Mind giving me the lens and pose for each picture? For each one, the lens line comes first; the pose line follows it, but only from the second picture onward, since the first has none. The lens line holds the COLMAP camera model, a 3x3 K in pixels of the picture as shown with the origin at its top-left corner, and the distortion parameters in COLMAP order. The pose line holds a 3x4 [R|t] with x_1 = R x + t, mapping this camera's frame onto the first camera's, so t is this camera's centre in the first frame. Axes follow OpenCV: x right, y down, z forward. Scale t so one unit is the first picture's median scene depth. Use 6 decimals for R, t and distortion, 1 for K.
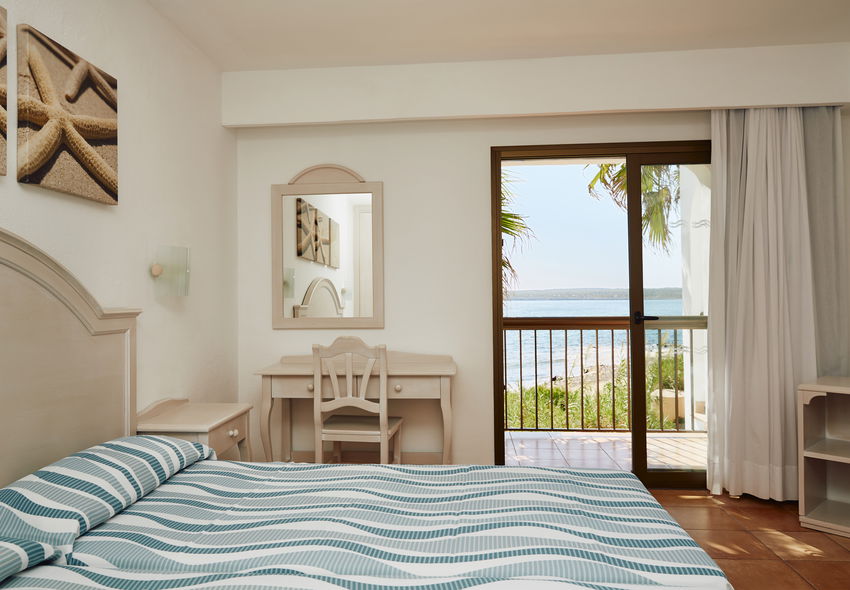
lens RADIAL K [[626.9, 0, 425.0], [0, 626.9, 295.0], [0, 0, 1]] dist [-0.006535, -0.002842]
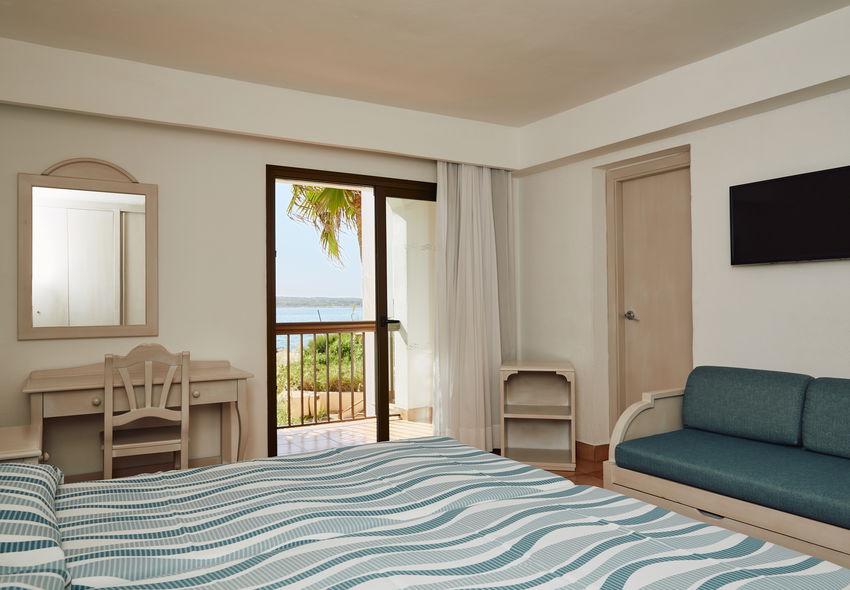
lens RADIAL K [[626.9, 0, 425.0], [0, 626.9, 295.0], [0, 0, 1]] dist [-0.006535, -0.002842]
pose [[0.802453, 0.011196, 0.596611, -0.355794], [-0.003697, 0.999898, -0.013792, 0.001999], [-0.596705, 0.008862, 0.802412, -0.026956]]
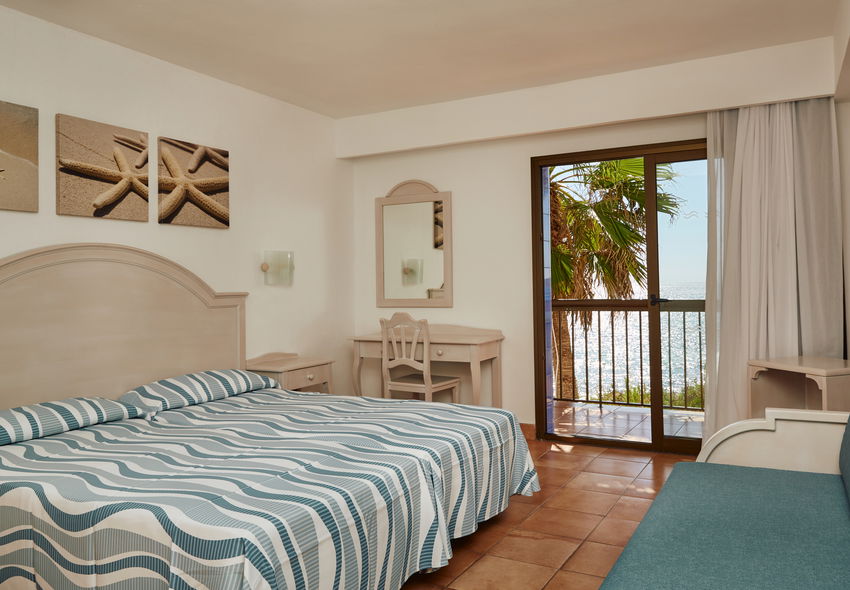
lens RADIAL K [[657.0, 0, 445.4], [0, 657.0, 269.8], [0, 0, 1]] dist [-0.004937, -0.004597]
pose [[0.918085, -0.011944, -0.396203, 0.521082], [0.008353, 0.999907, -0.010787, -0.009622], [0.396295, 0.006594, 0.918099, -0.255859]]
